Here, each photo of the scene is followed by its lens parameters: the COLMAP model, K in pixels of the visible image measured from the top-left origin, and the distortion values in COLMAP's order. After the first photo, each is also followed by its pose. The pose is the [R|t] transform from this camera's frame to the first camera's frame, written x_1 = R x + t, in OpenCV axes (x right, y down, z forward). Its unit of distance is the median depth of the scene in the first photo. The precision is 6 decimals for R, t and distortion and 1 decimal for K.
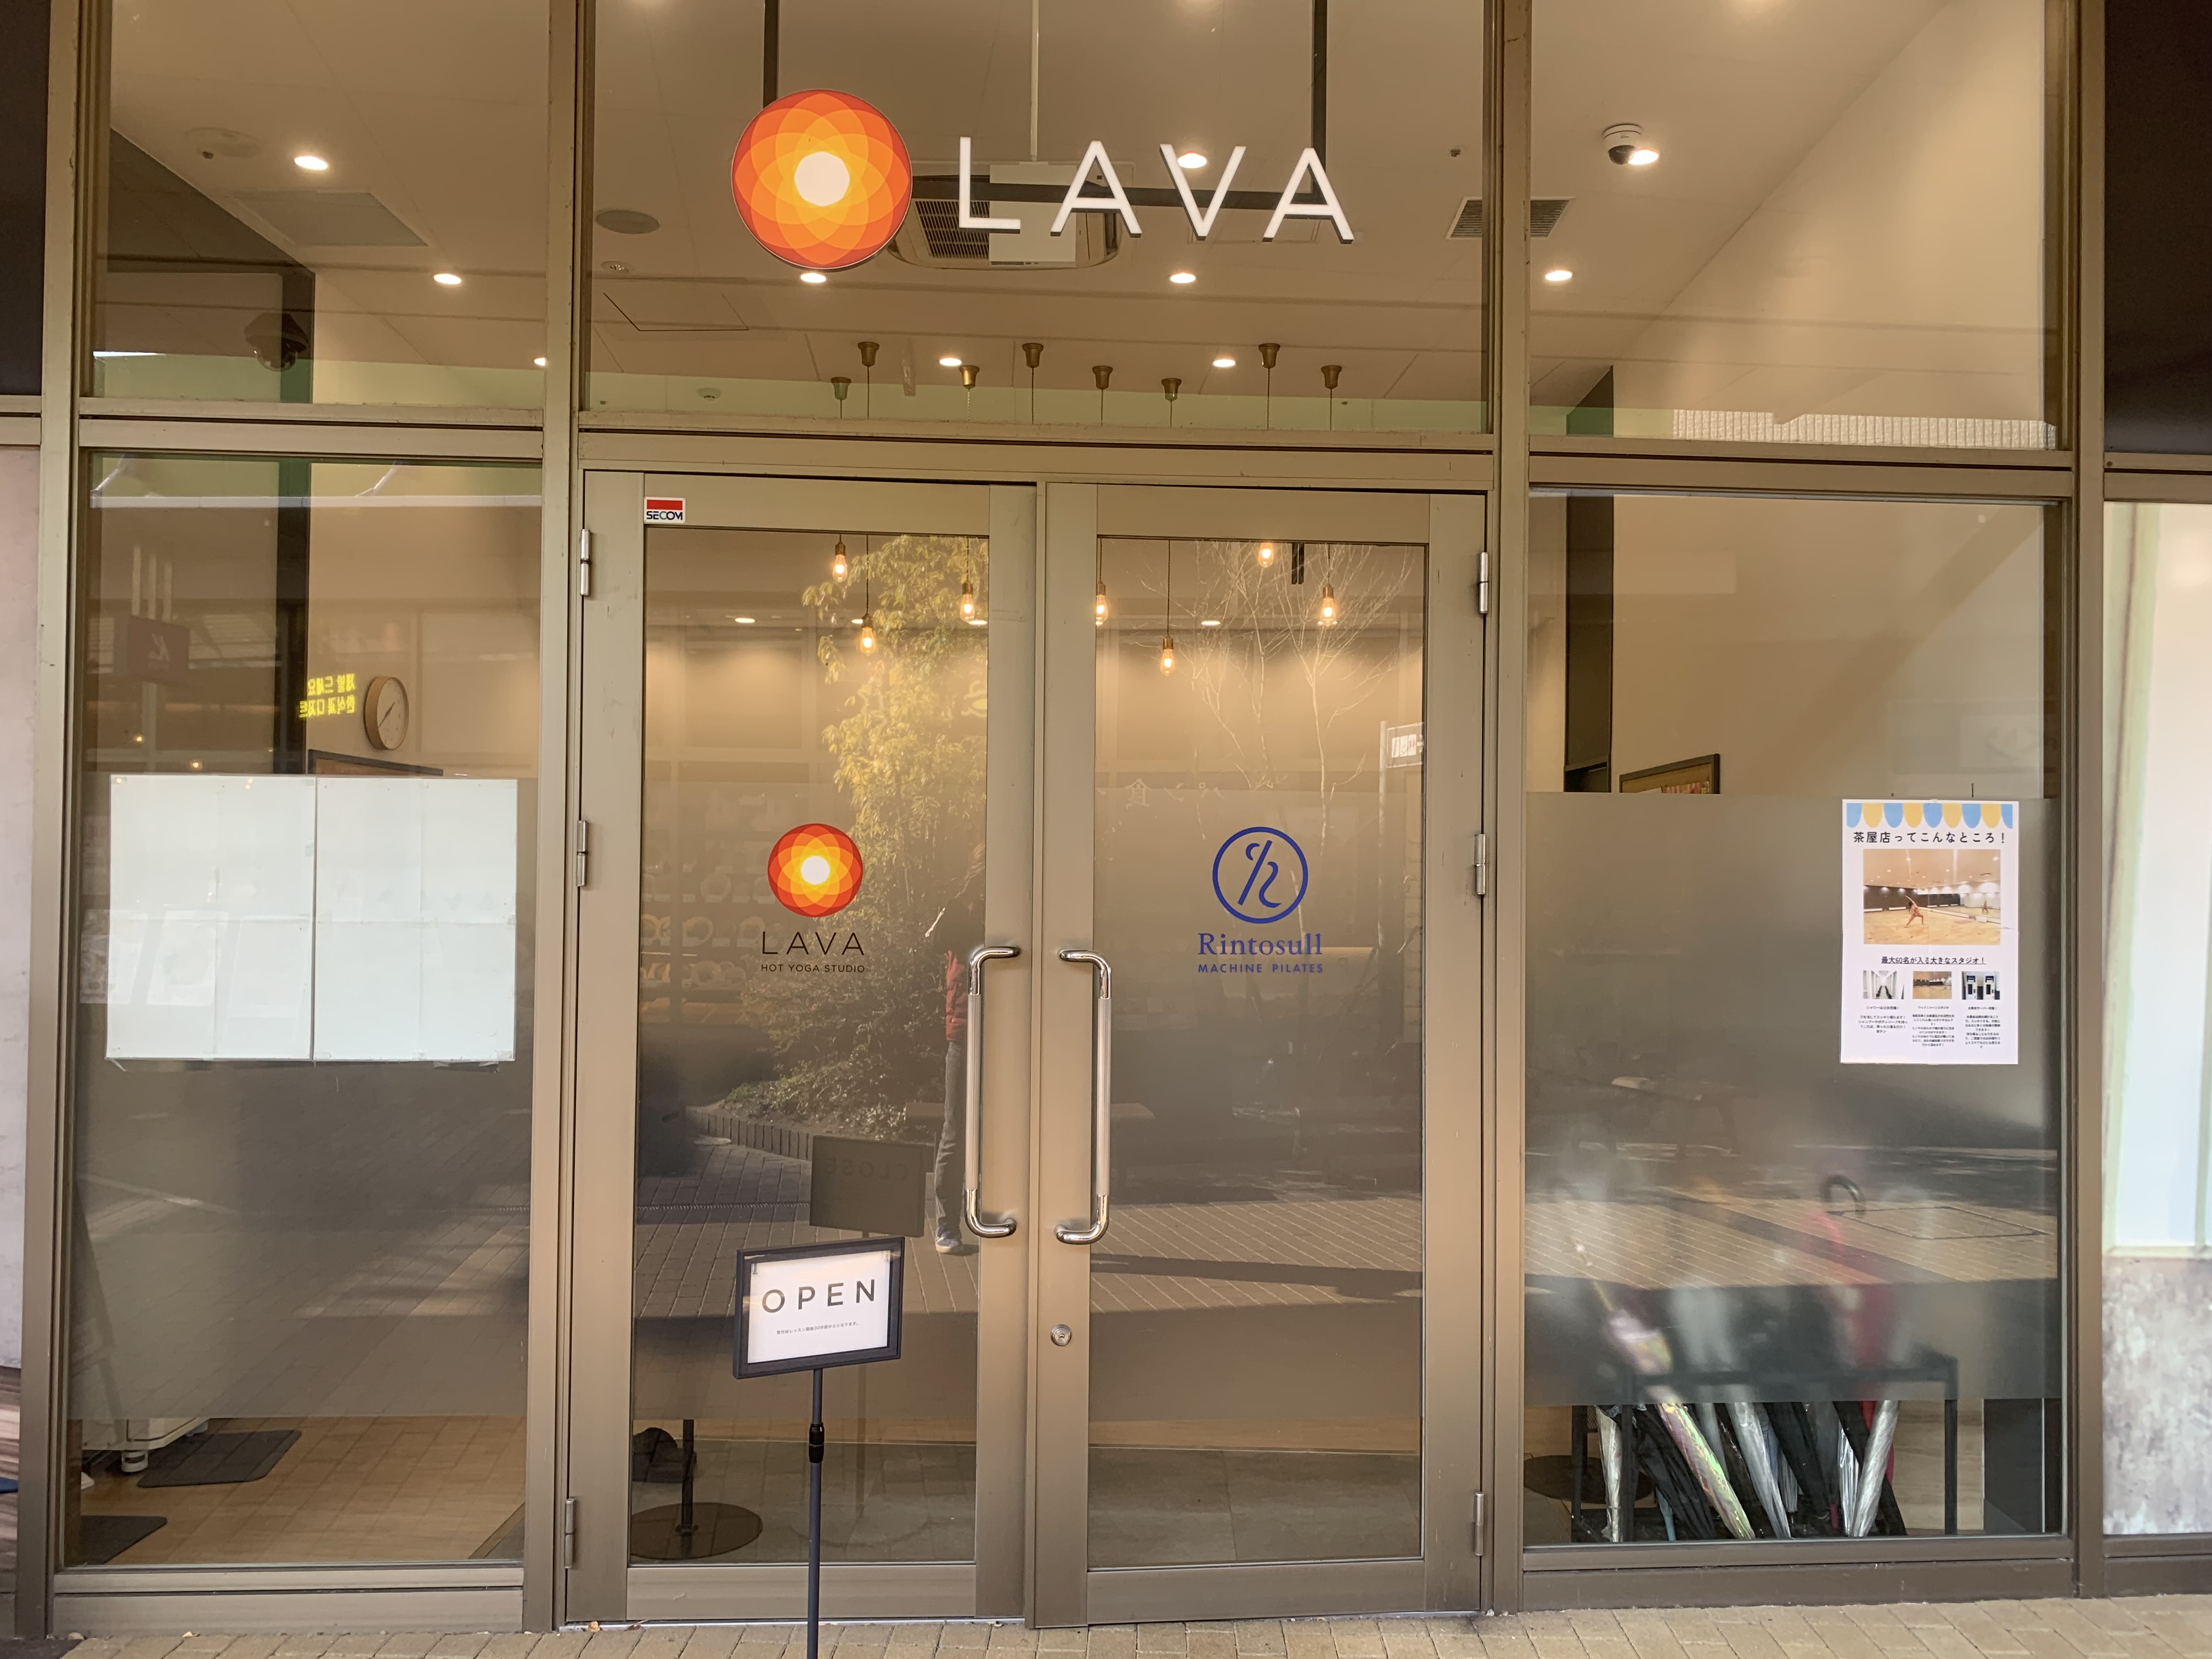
lens RADIAL K [[1712.3, 0, 1106.0], [0, 1712.3, 829.5], [0, 0, 1]] dist [-0.041307, 0.090452]
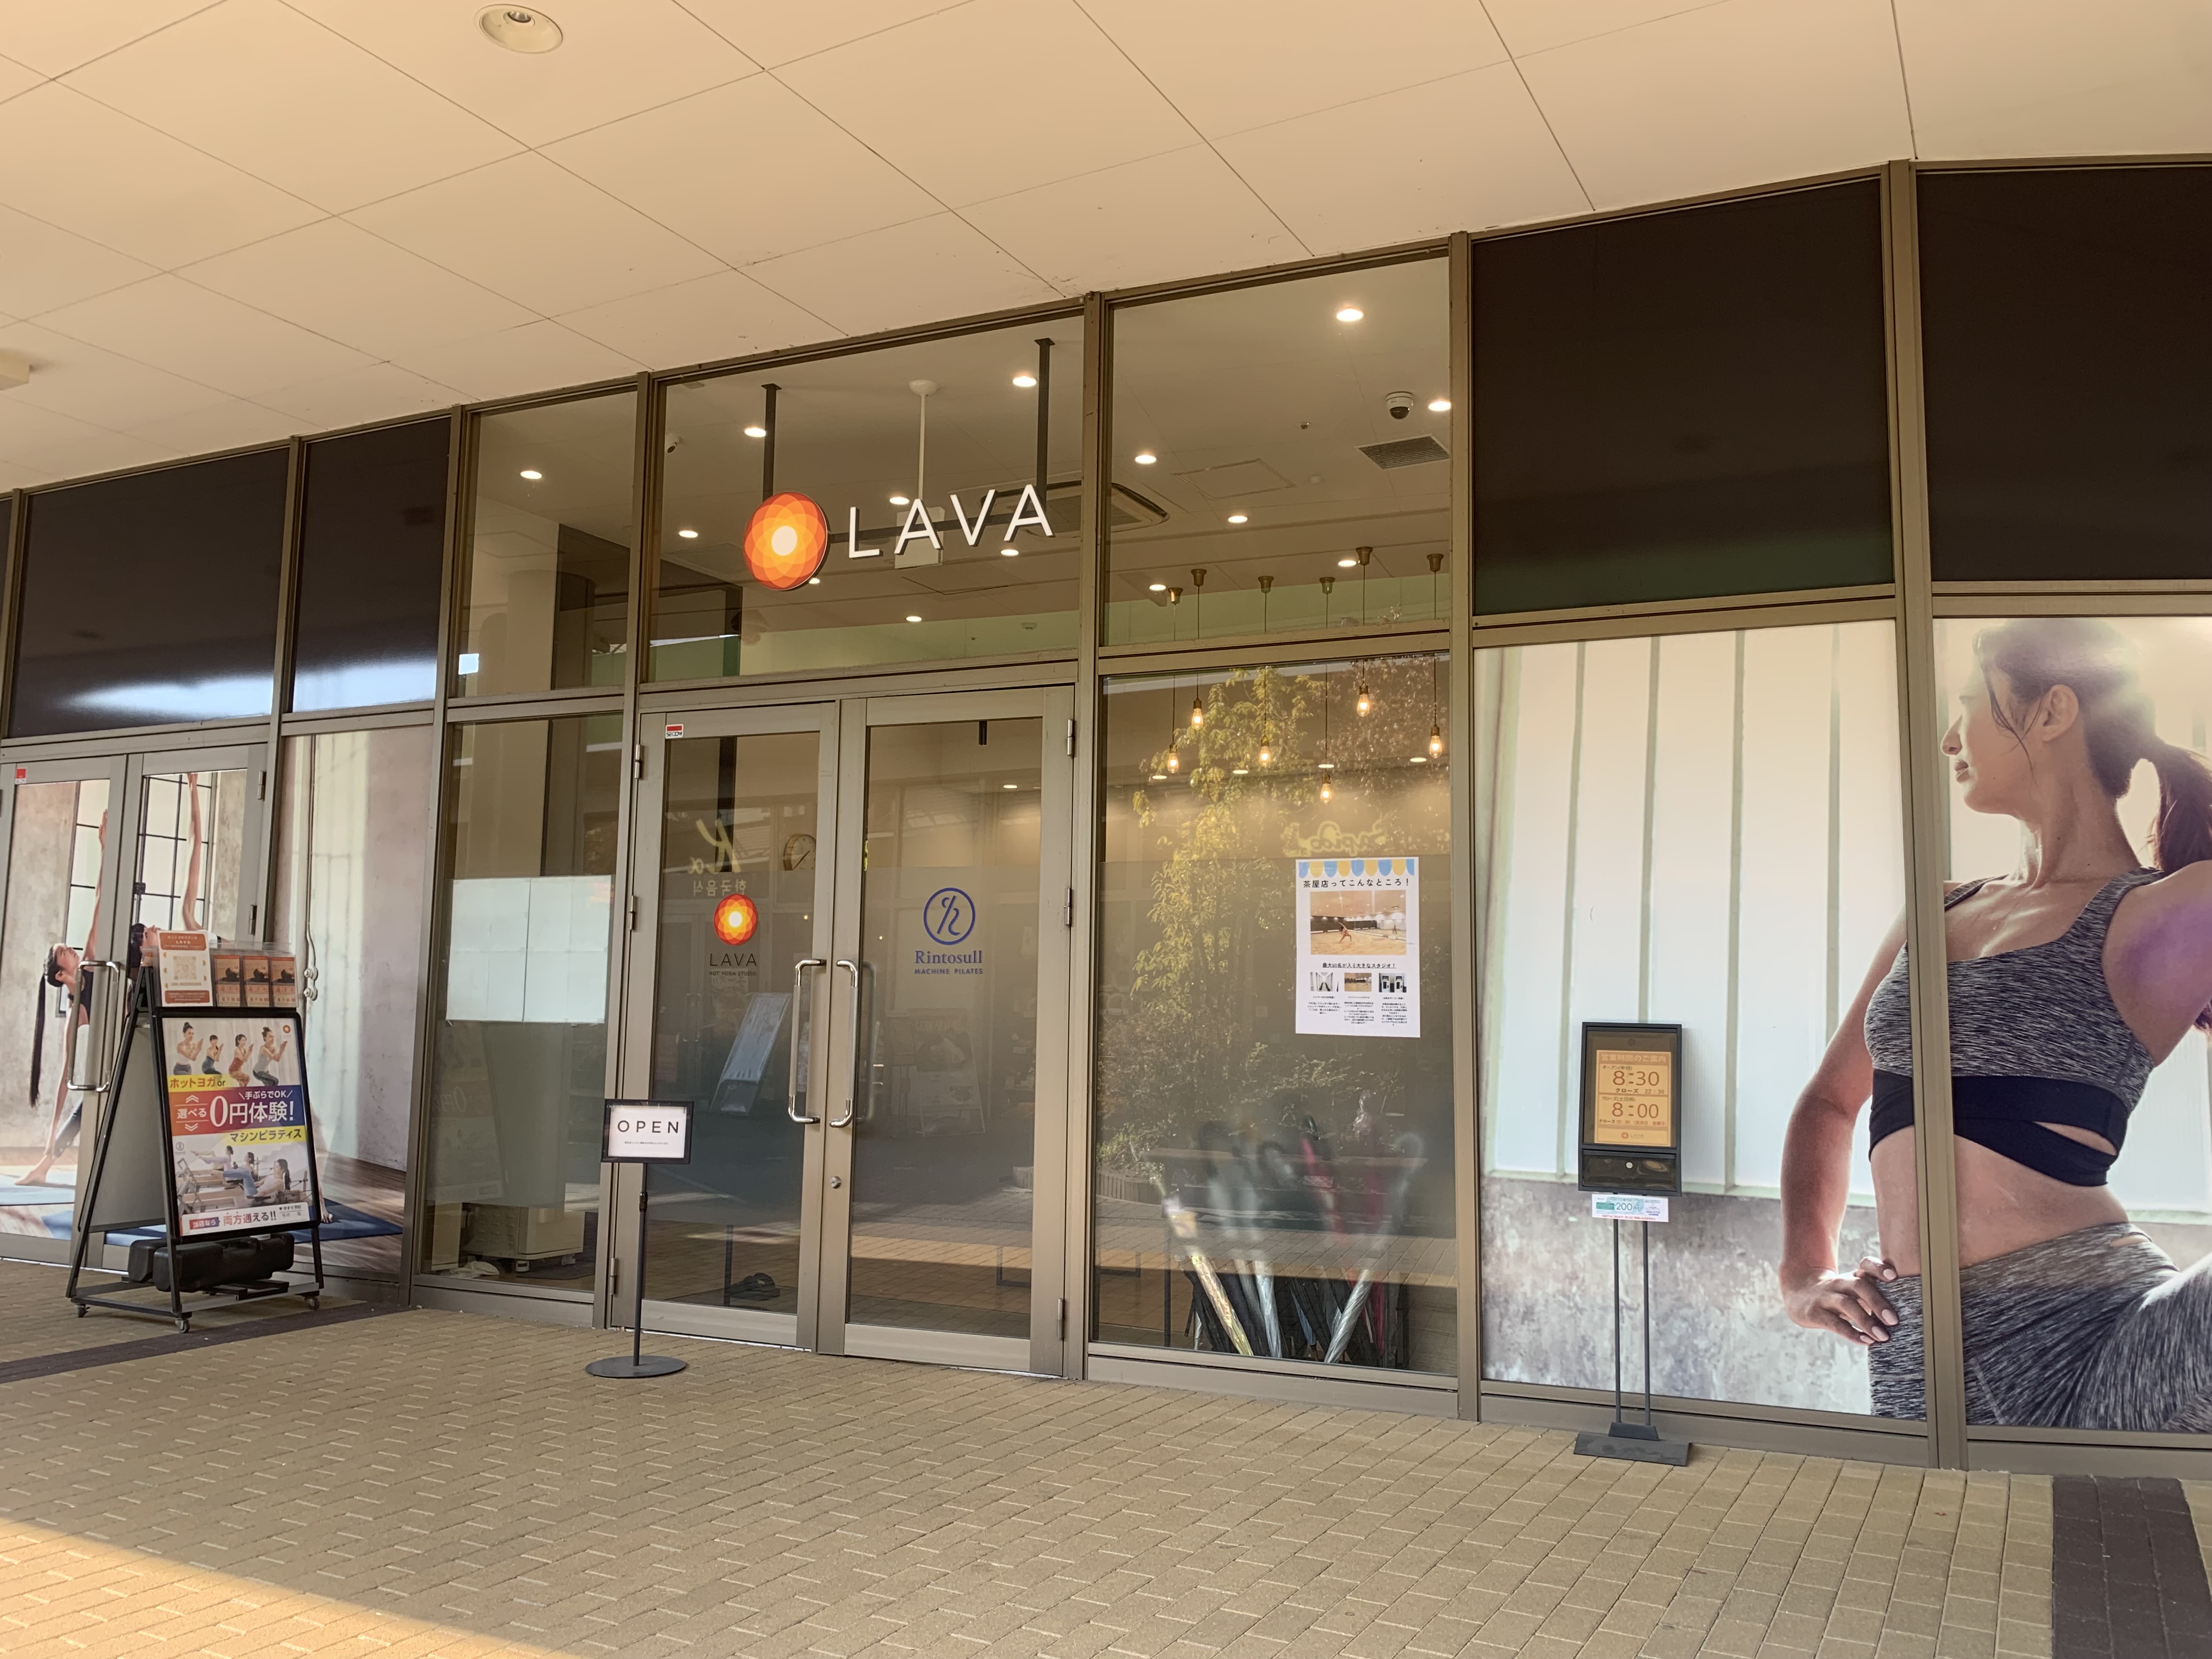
lens RADIAL K [[1656.9, 0, 1109.7], [0, 1656.9, 811.6], [0, 0, 1]] dist [0.098428, -0.002636]
pose [[0.889567, -0.053106, -0.453707, 0.954314], [0.007702, 0.994822, -0.101343, 0.088160], [0.456740, 0.086657, 0.885370, -0.393671]]
